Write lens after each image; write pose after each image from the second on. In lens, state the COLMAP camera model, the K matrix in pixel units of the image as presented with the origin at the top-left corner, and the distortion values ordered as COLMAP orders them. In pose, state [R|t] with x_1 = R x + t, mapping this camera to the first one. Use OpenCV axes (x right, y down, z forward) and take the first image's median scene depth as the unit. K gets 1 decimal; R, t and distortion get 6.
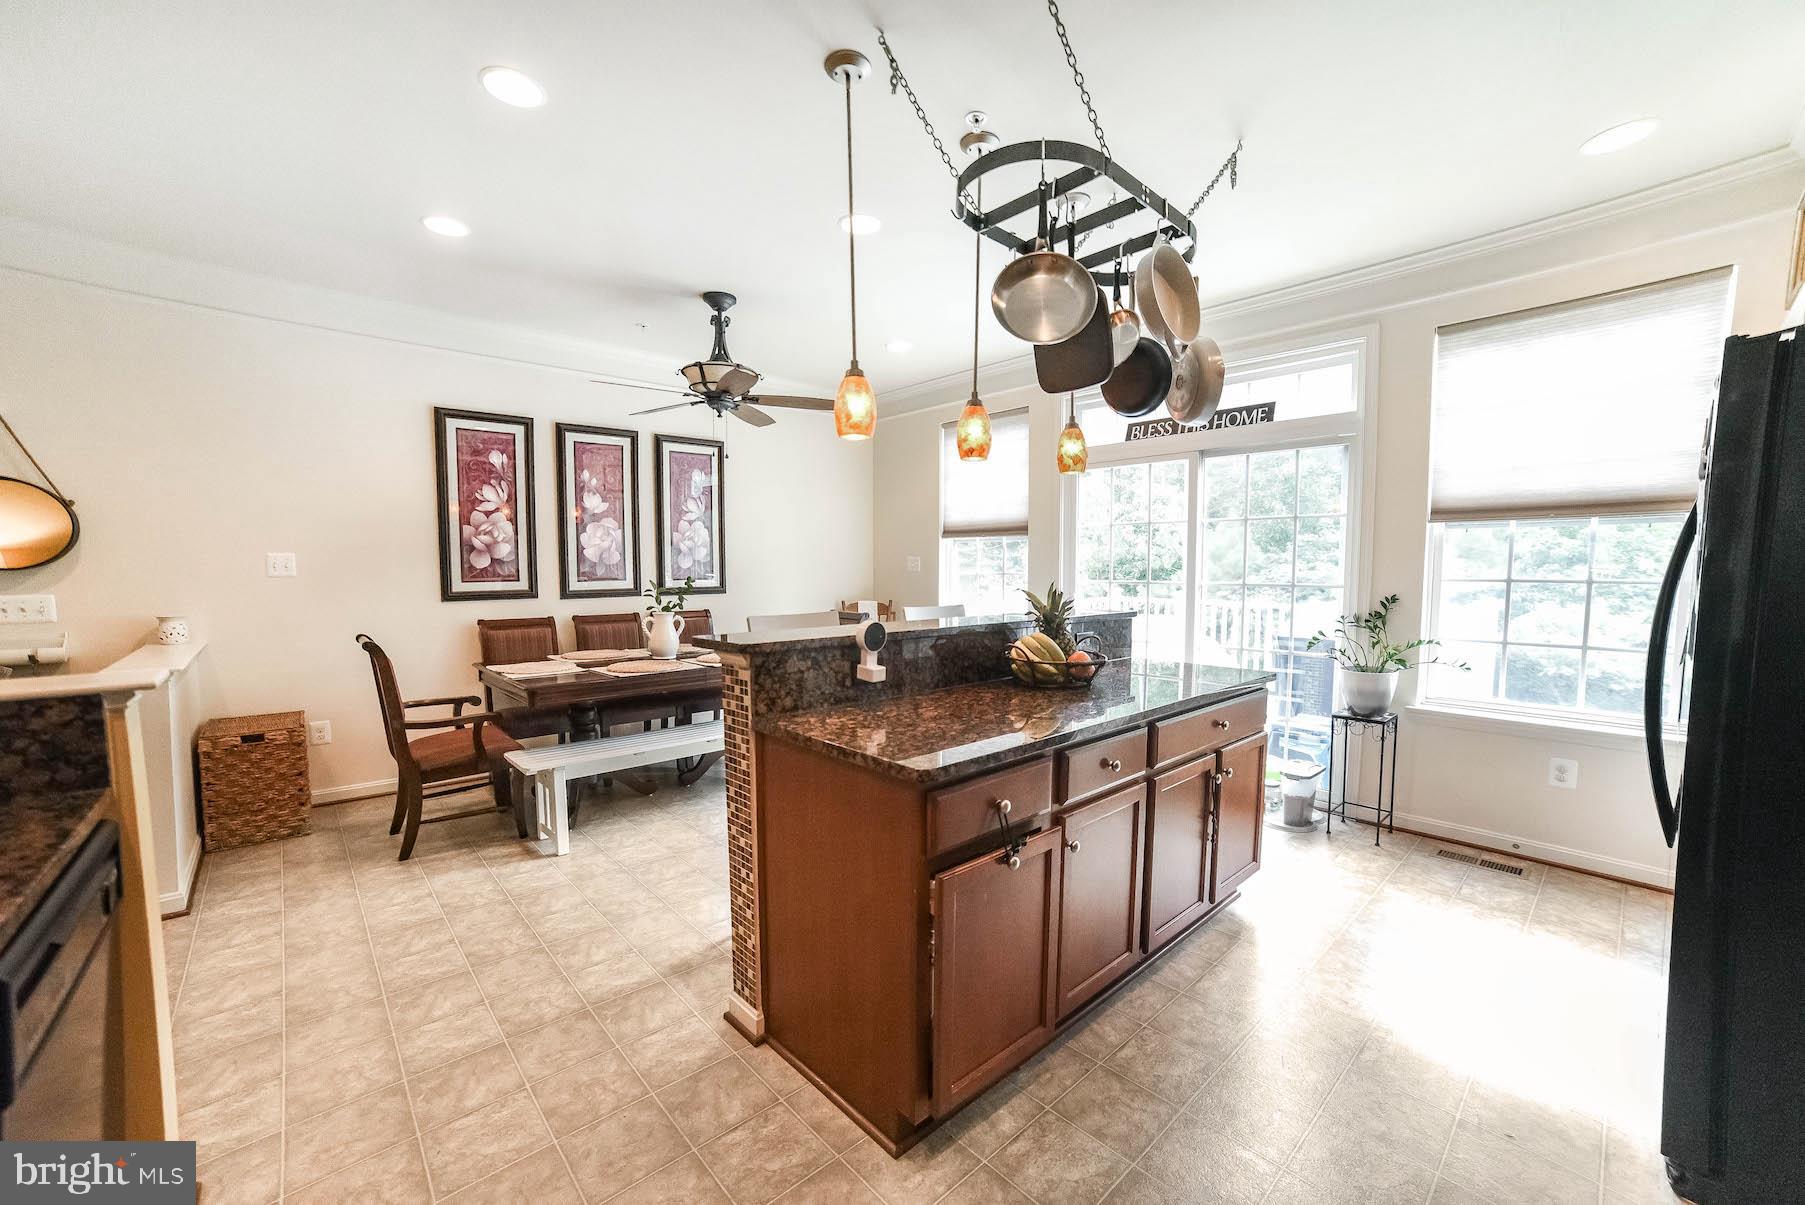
lens RADIAL K [[719.2, 0, 908.1], [0, 719.2, 617.9], [0, 0, 1]] dist [-0.086301, 0.040923]
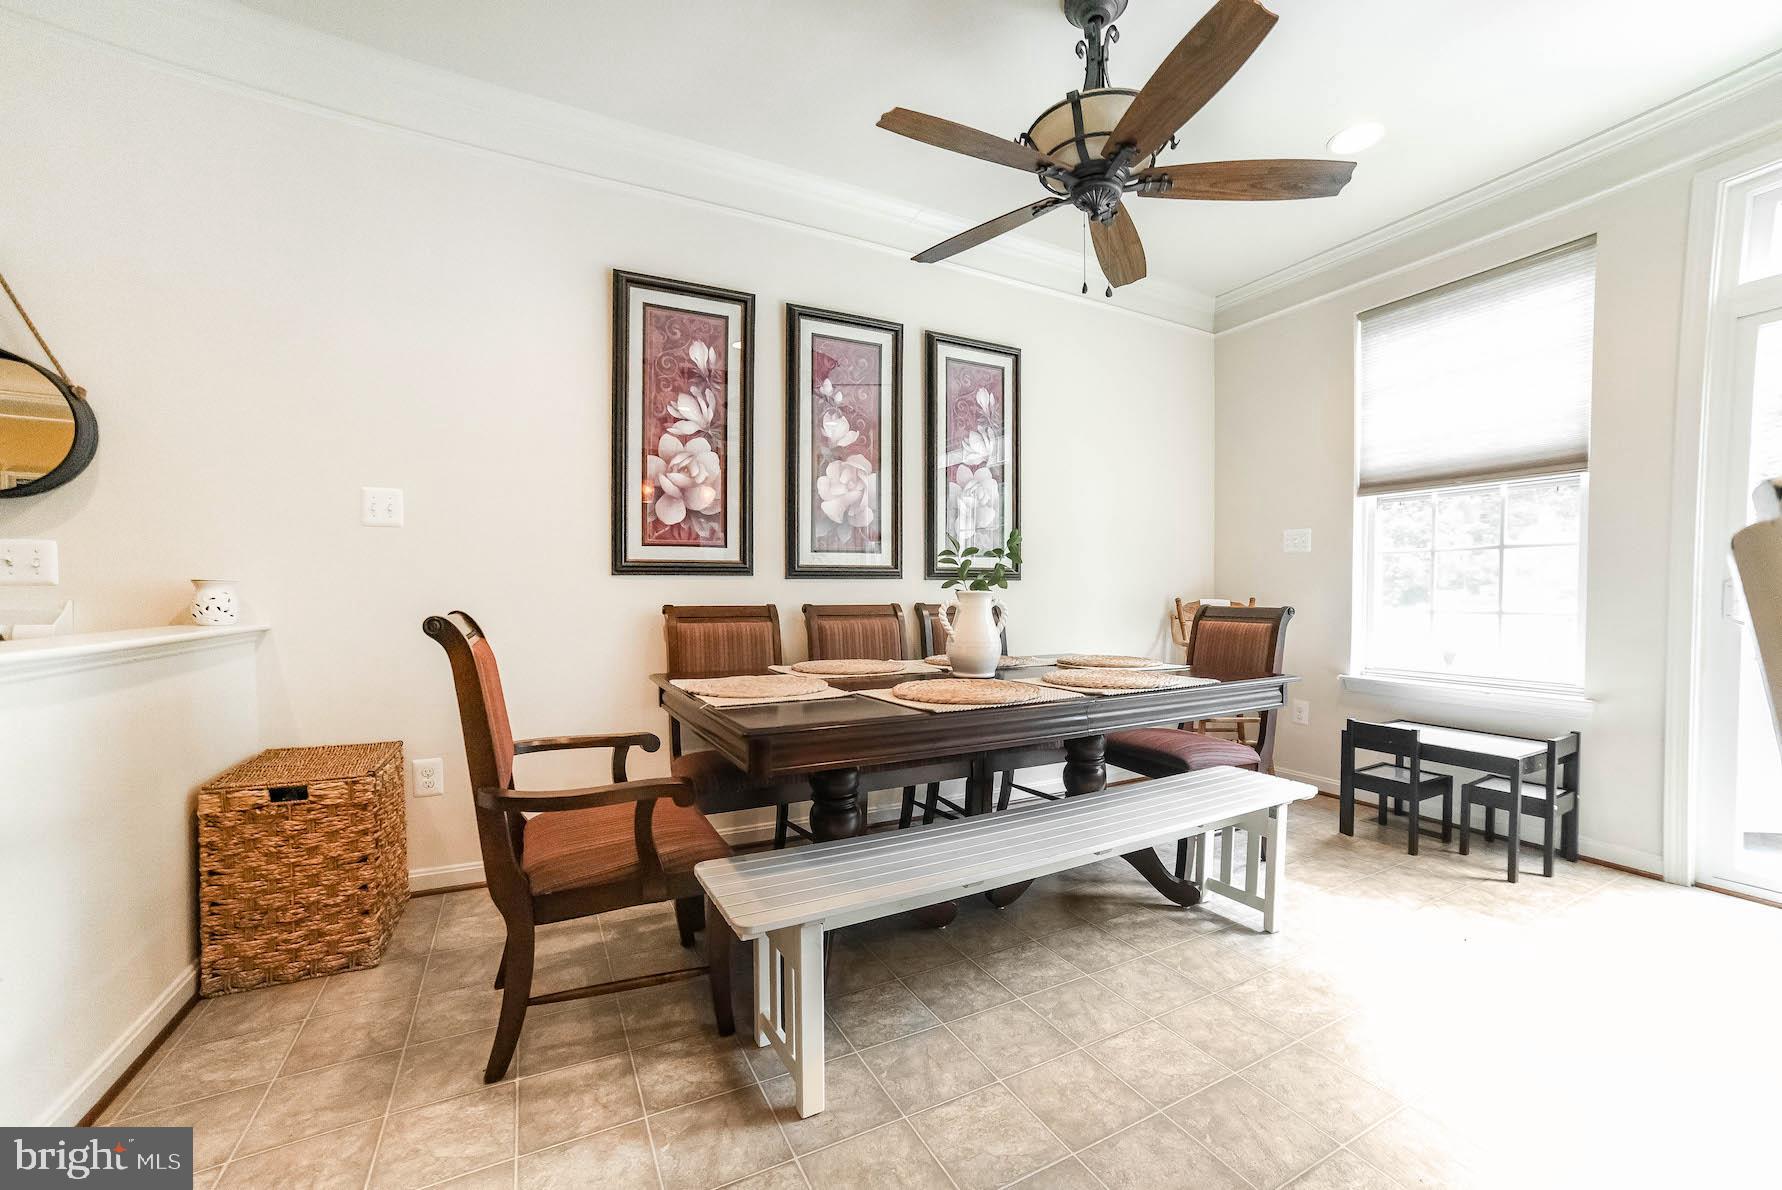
lens RADIAL K [[710.0, 0, 896.6], [0, 710.0, 610.2], [0, 0, 1]] dist [-0.086301, 0.040923]
pose [[0.968566, 0.009038, -0.248593, -0.277659], [-0.020878, 0.998767, -0.045033, 0.033221], [0.247879, 0.048807, 0.967561, 0.479318]]
